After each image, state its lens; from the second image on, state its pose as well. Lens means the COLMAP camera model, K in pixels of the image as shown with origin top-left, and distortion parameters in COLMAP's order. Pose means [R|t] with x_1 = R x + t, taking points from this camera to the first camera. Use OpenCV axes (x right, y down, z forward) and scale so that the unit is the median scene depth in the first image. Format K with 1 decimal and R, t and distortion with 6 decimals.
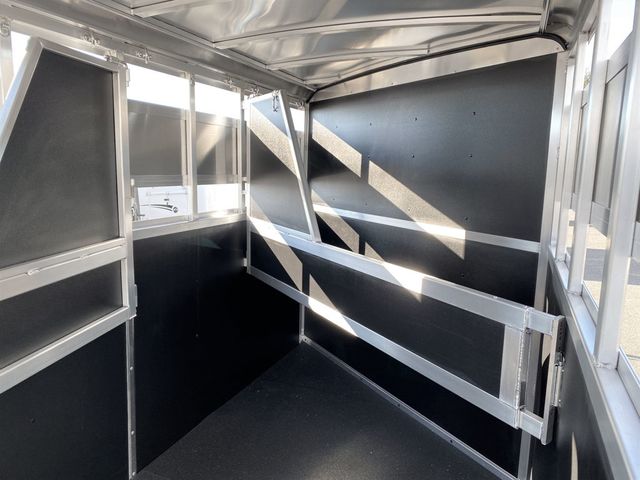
lens RADIAL K [[480.3, 0, 319.2], [0, 480.3, 238.1], [0, 0, 1]] dist [0.015356, -0.010409]
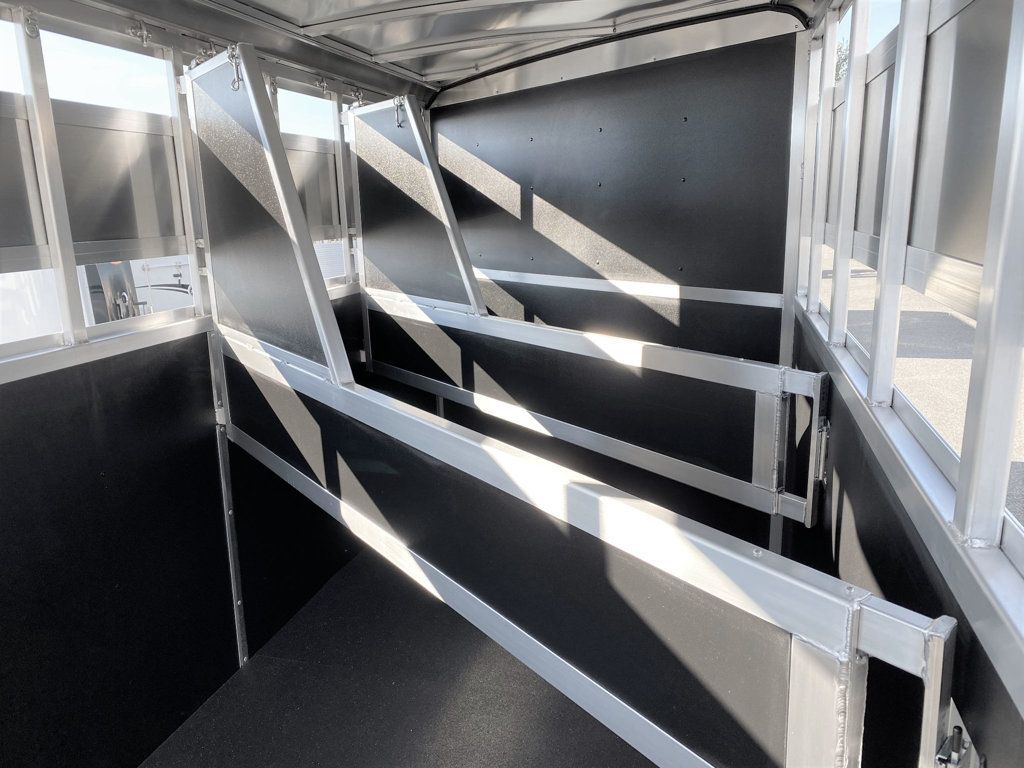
lens RADIAL K [[768.5, 0, 502.8], [0, 768.5, 377.7], [0, 0, 1]] dist [0.015356, -0.010409]
pose [[0.992185, -0.073683, 0.100696, -0.084824], [0.066300, 0.994992, 0.074797, 0.016830], [-0.105703, -0.067536, 0.992102, -0.121525]]
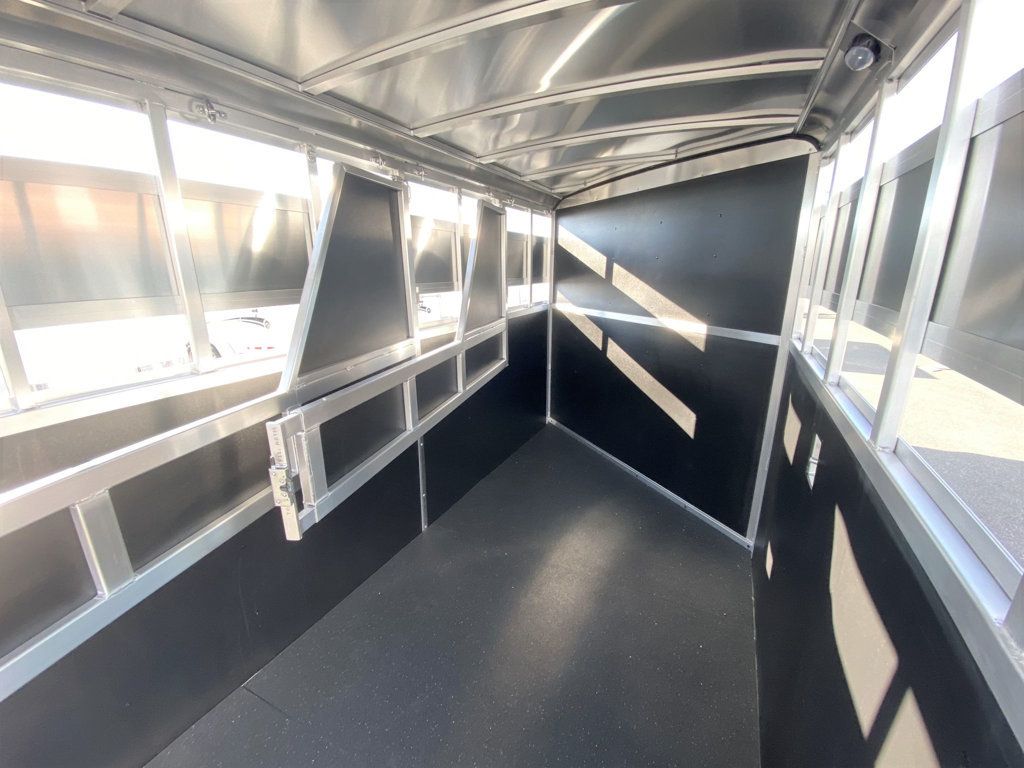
lens RADIAL K [[417.2, 0, 515.6], [0, 417.2, 385.4], [0, 0, 1]] dist [0.002620, -0.003118]
pose [[0.996923, -0.005007, -0.078224, -0.060281], [0.014794, 0.992042, 0.125033, -0.006119], [0.076976, -0.125805, 0.989064, -0.005709]]
